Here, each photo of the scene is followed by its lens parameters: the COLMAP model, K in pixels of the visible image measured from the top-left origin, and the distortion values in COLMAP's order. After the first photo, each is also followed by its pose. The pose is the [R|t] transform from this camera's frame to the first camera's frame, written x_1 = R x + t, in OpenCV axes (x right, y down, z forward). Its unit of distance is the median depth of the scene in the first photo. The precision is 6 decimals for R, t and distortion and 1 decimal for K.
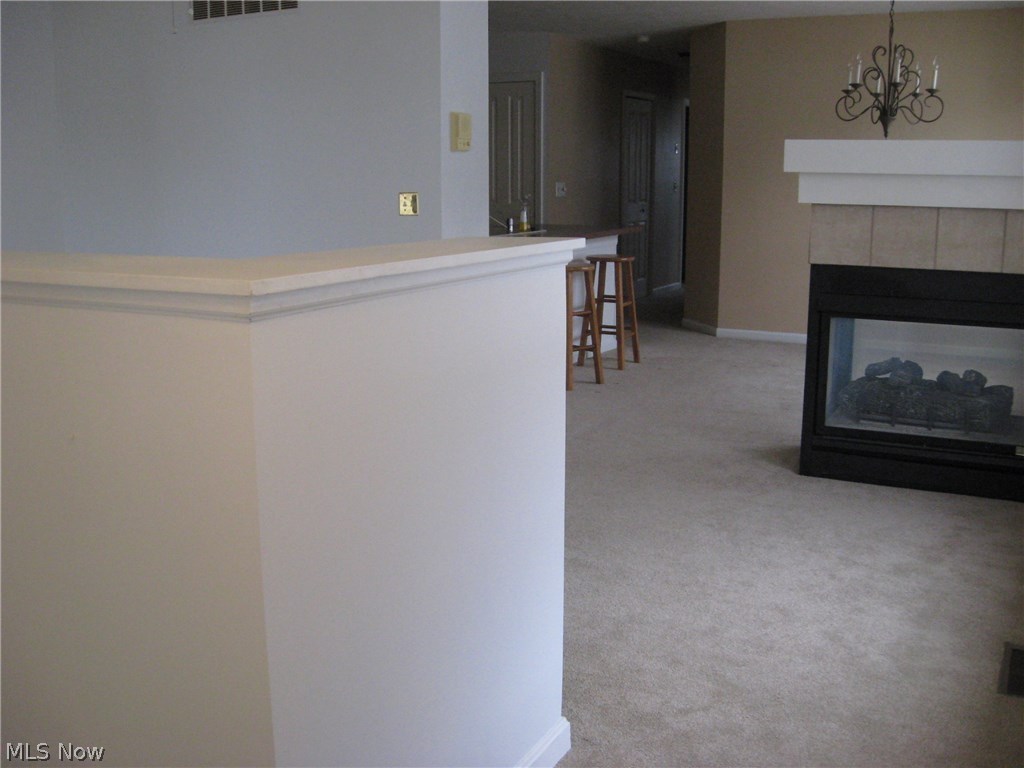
lens RADIAL K [[1067.4, 0, 510.1], [0, 1067.4, 390.9], [0, 0, 1]] dist [-0.121840, 0.036771]
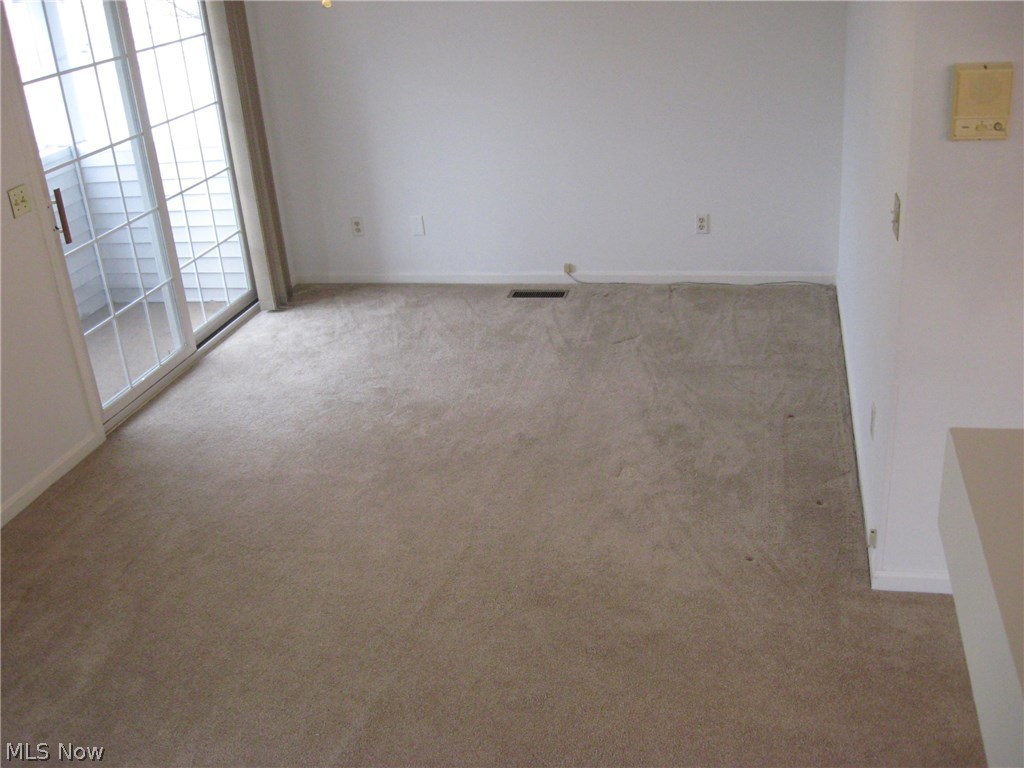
lens RADIAL K [[1067.4, 0, 510.1], [0, 1067.4, 390.9], [0, 0, 1]] dist [-0.121840, 0.036771]
pose [[0.260726, 0.382414, -0.886443, 0.449077], [-0.115280, 0.923964, 0.364693, -0.317449], [0.958505, 0.007104, 0.284986, 0.756227]]
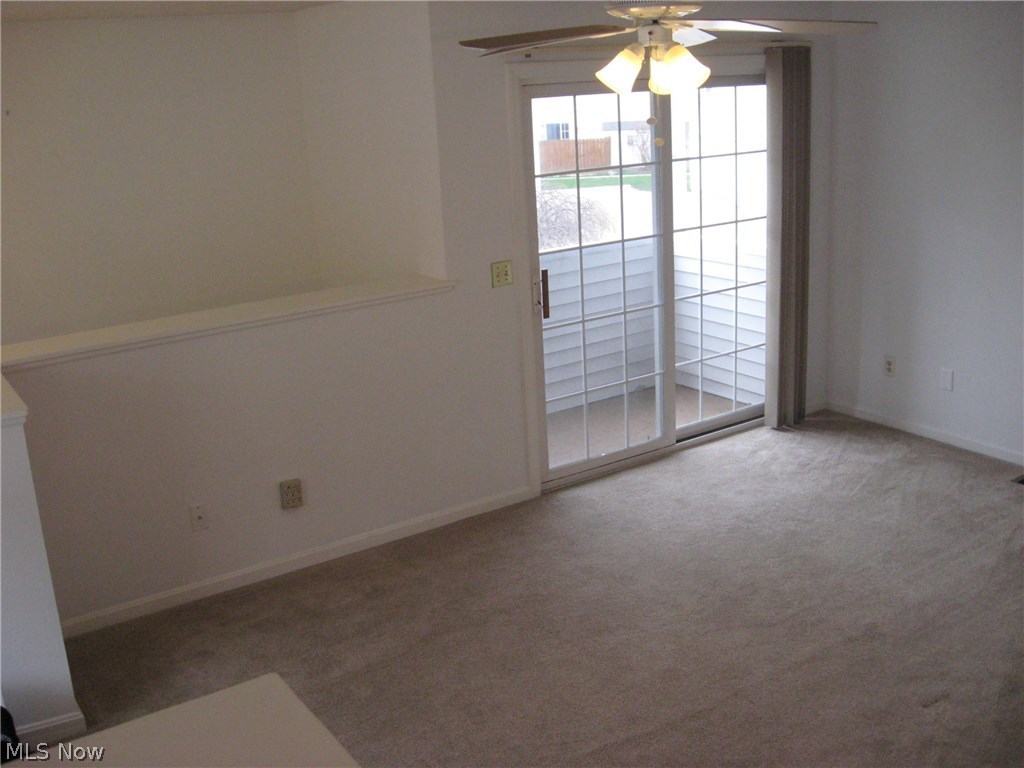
lens RADIAL K [[1067.4, 0, 510.1], [0, 1067.4, 390.9], [0, 0, 1]] dist [-0.121840, 0.036771]
pose [[-0.466710, 0.276018, -0.840236, 0.409080], [-0.123659, 0.920353, 0.371023, -0.383771], [0.875723, 0.277063, -0.395406, 1.068669]]
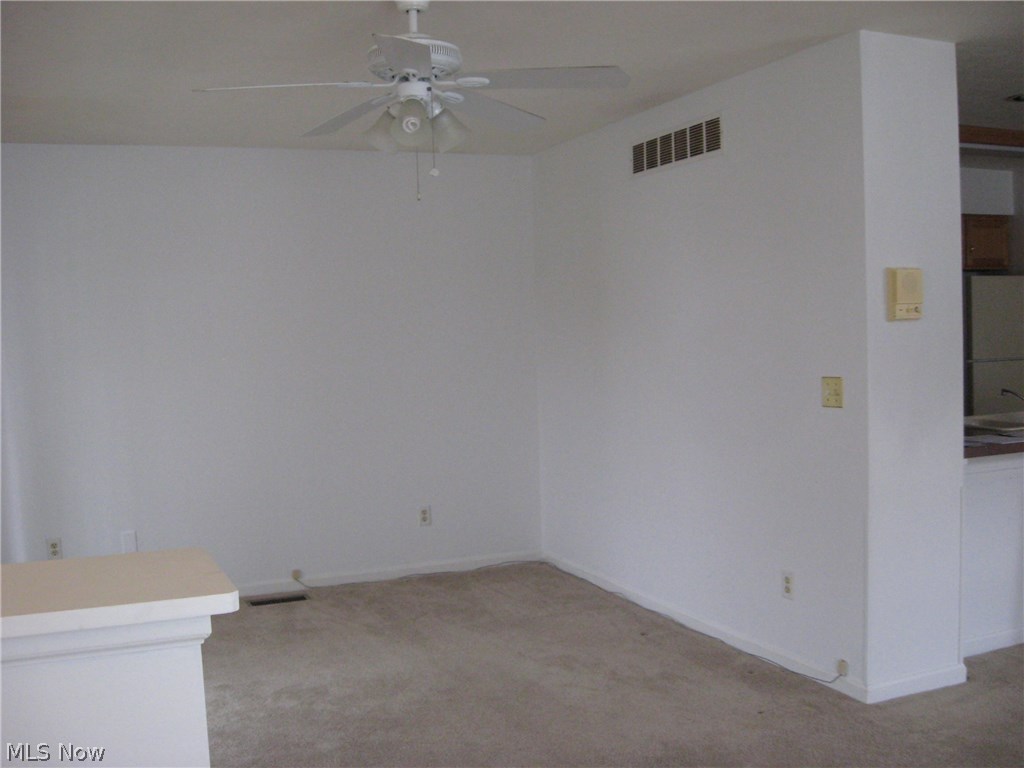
lens RADIAL K [[1067.4, 0, 510.1], [0, 1067.4, 390.9], [0, 0, 1]] dist [-0.121840, 0.036771]
pose [[0.784473, 0.011712, -0.620052, 0.218776], [-0.094780, 0.990340, -0.101207, -0.094924], [0.612877, 0.138163, 0.778005, 0.337076]]
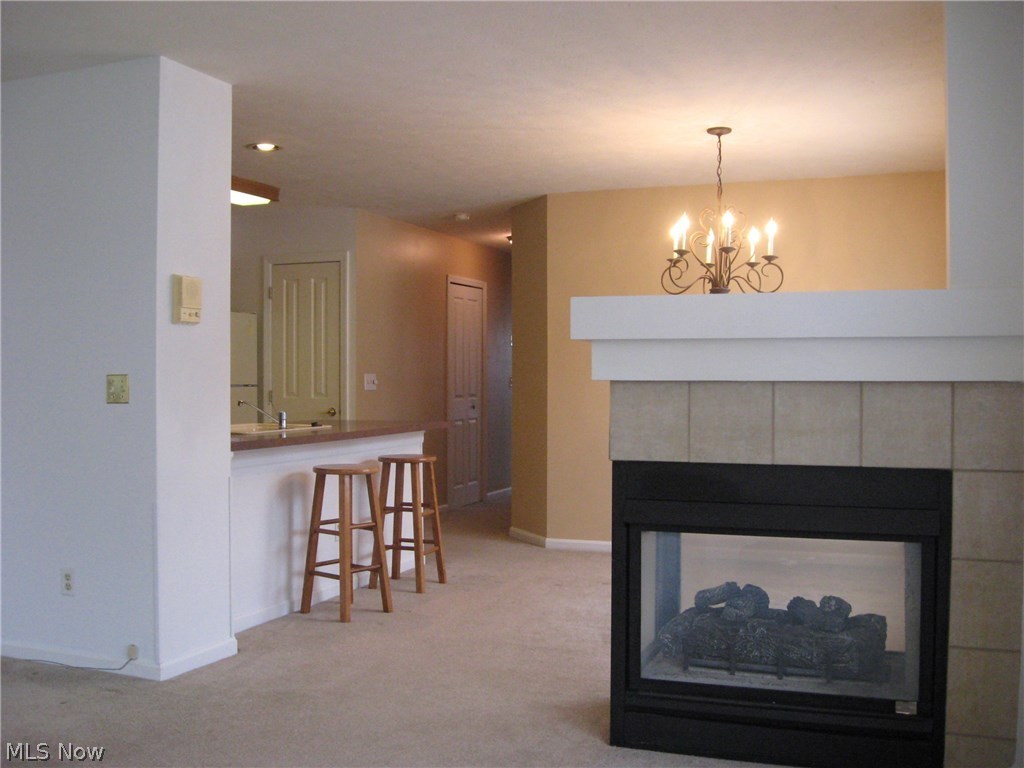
lens RADIAL K [[1067.4, 0, 510.1], [0, 1067.4, 390.9], [0, 0, 1]] dist [-0.121840, 0.036771]
pose [[0.993191, 0.000294, 0.116499, 0.119796], [0.021737, 0.981968, -0.187796, -0.027100], [-0.114454, 0.189050, 0.975275, 0.249463]]
